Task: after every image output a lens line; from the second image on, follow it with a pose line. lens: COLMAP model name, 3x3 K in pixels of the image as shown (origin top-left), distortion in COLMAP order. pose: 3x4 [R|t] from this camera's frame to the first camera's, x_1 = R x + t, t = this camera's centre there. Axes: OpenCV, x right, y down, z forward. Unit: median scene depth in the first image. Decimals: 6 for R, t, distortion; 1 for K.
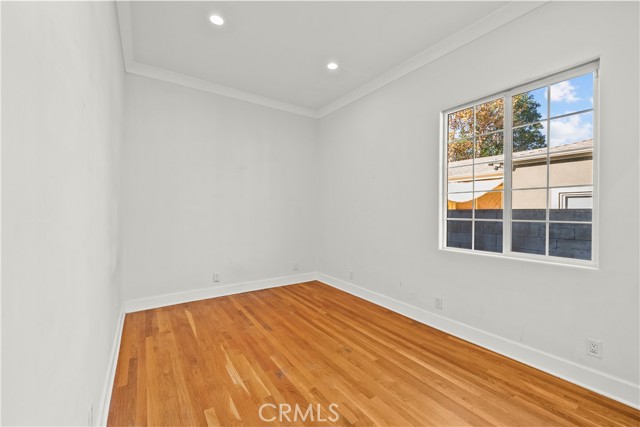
lens RADIAL K [[260.5, 0, 322.1], [0, 260.5, 213.8], [0, 0, 1]] dist [-0.000866, 0.000607]
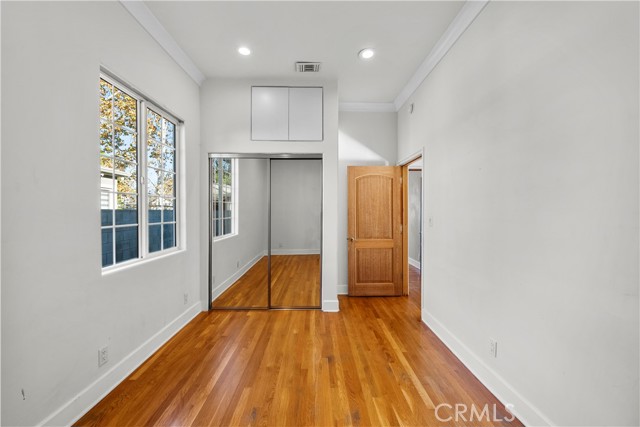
lens RADIAL K [[260.5, 0, 322.7], [0, 260.5, 212.2], [0, 0, 1]] dist [-0.000866, 0.000607]
pose [[-0.842387, -0.004250, 0.538856, -0.444371], [-0.001181, 0.999981, 0.006041, -0.028589], [-0.538871, 0.004452, -0.842377, 1.504710]]
